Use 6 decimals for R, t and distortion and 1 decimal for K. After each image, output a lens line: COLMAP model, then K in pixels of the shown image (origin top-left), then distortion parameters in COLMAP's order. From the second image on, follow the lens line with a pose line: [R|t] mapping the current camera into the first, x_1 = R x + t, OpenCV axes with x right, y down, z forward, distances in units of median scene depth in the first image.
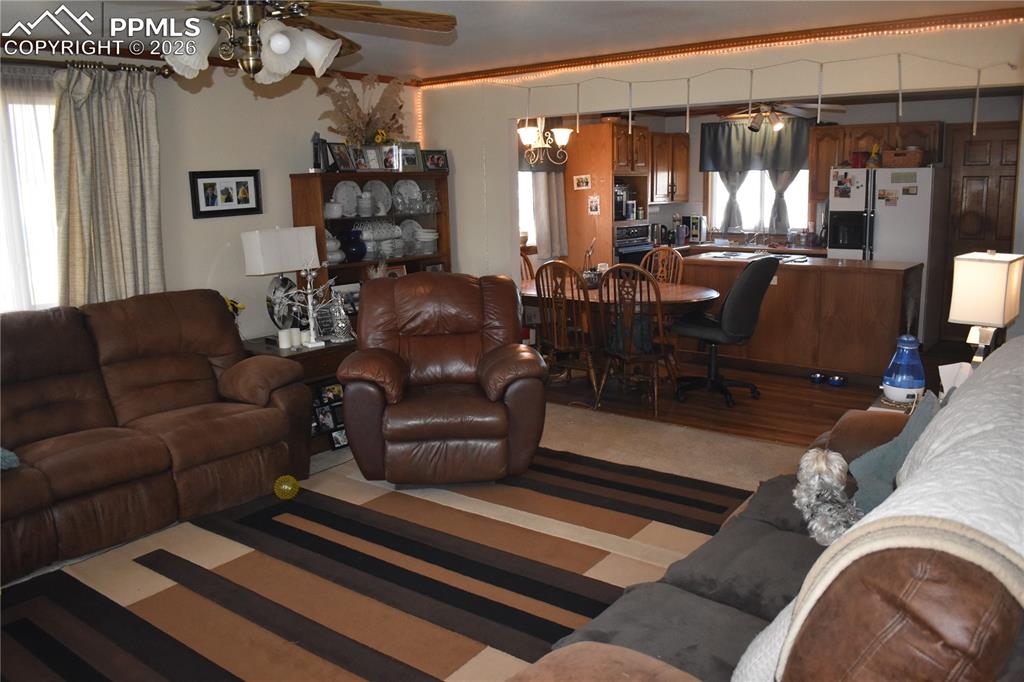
lens RADIAL K [[797.7, 0, 510.2], [0, 797.7, 345.0], [0, 0, 1]] dist [-0.099250, 0.019884]
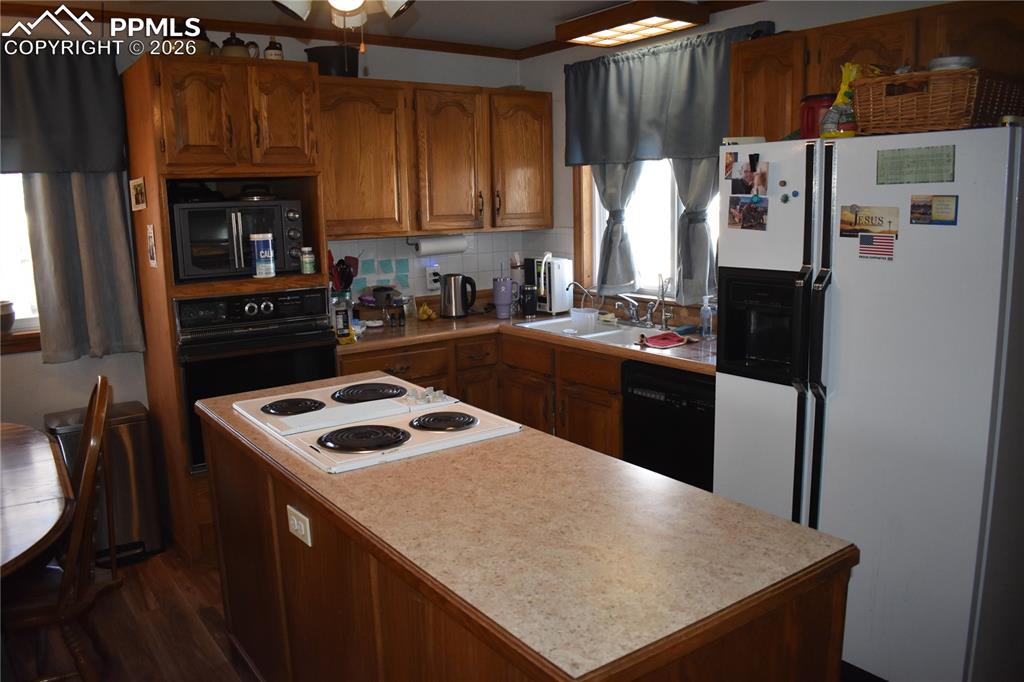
lens RADIAL K [[797.7, 0, 513.7], [0, 797.7, 342.8], [0, 0, 1]] dist [-0.099250, 0.019884]
pose [[0.966446, 0.047944, -0.252356, 0.563405], [-0.050654, 0.998707, -0.004249, -0.180144], [0.251826, 0.016889, 0.967625, 0.873896]]
